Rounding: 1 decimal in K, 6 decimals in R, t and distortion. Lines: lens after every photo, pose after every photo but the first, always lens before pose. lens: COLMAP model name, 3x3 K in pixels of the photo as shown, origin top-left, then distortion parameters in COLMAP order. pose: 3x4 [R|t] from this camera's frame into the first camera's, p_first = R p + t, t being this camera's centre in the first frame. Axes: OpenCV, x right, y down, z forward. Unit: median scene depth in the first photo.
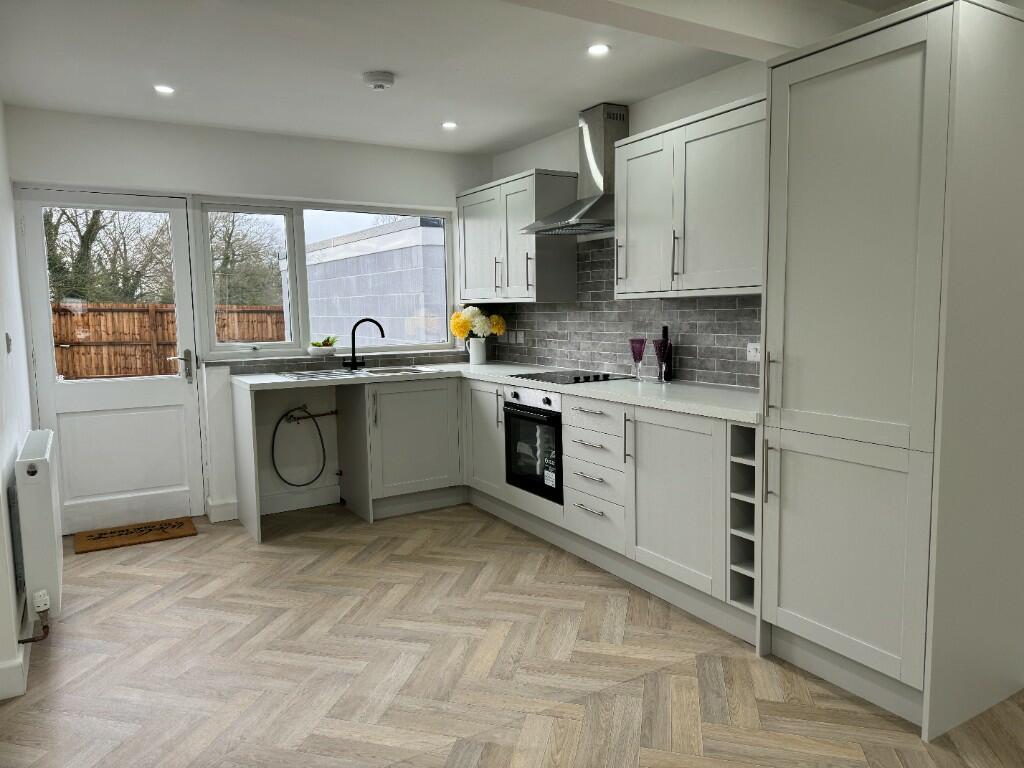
lens RADIAL K [[715.2, 0, 513.8], [0, 715.2, 378.9], [0, 0, 1]] dist [0.155689, -0.230355]
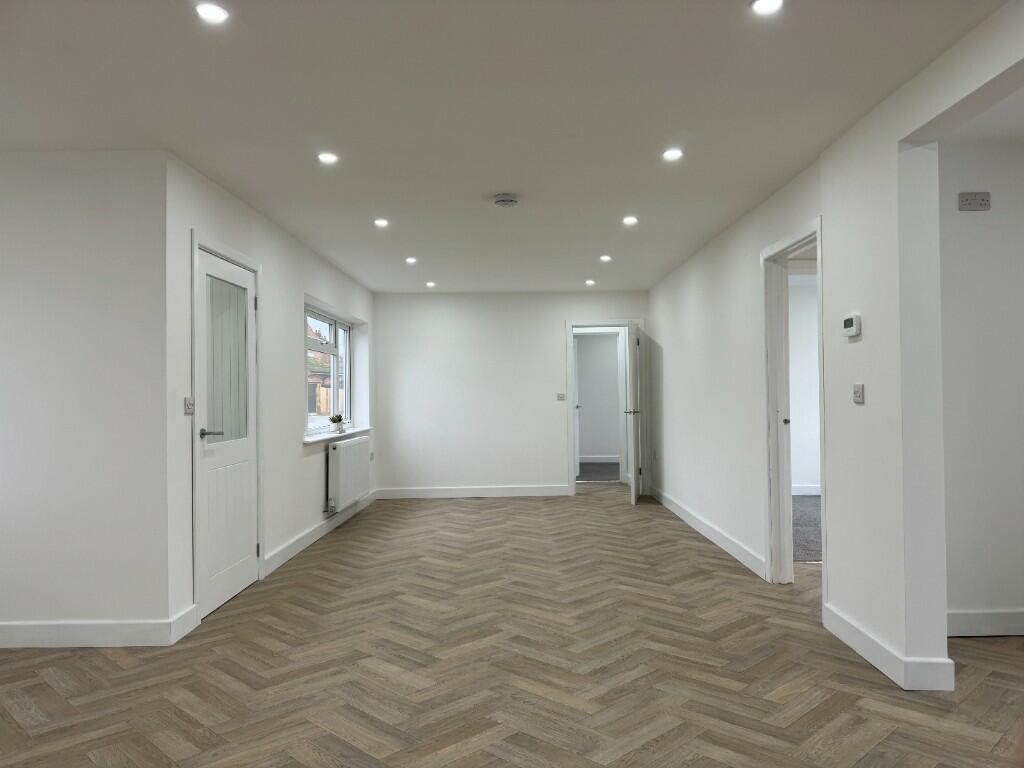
lens RADIAL K [[715.2, 0, 513.8], [0, 715.2, 378.9], [0, 0, 1]] dist [0.155689, -0.230355]
pose [[-0.519482, 0.002010, -0.854479, 0.663089], [-0.063604, 0.997132, 0.041013, -0.085746], [0.852111, 0.075654, -0.517864, 1.103281]]
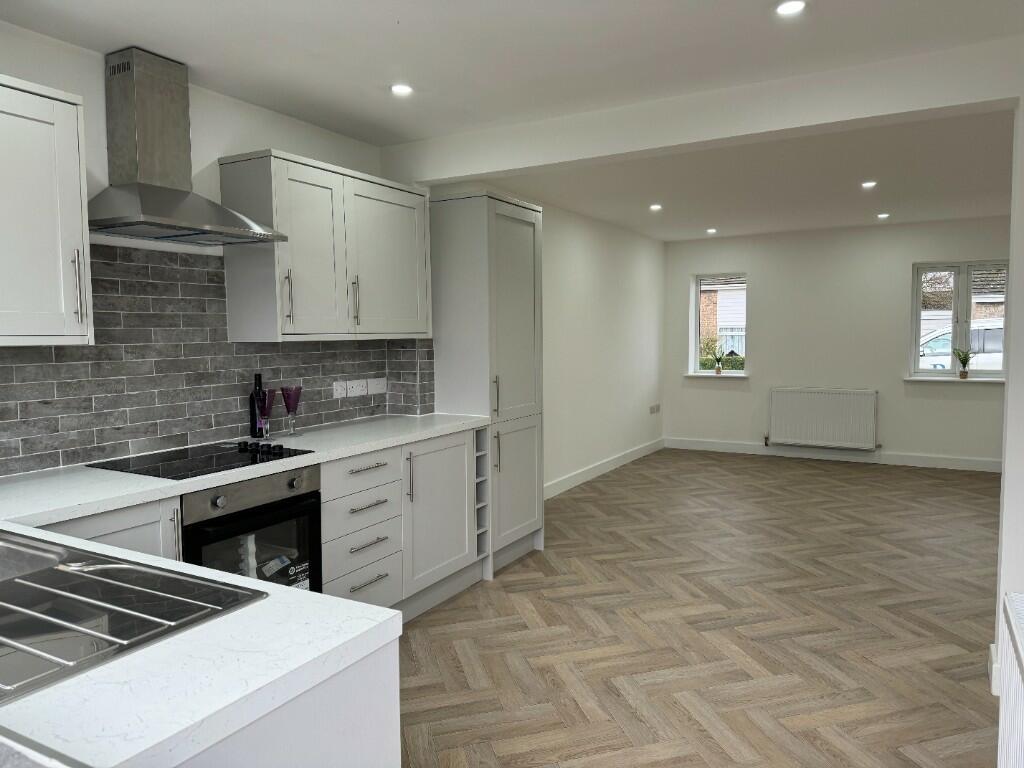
lens RADIAL K [[715.2, 0, 513.8], [0, 715.2, 378.9], [0, 0, 1]] dist [0.155689, -0.230355]
pose [[-0.490113, -0.035174, 0.870949, -0.701472], [0.103413, 0.989782, 0.098168, -0.122997], [-0.865503, 0.138181, -0.481468, 1.182872]]
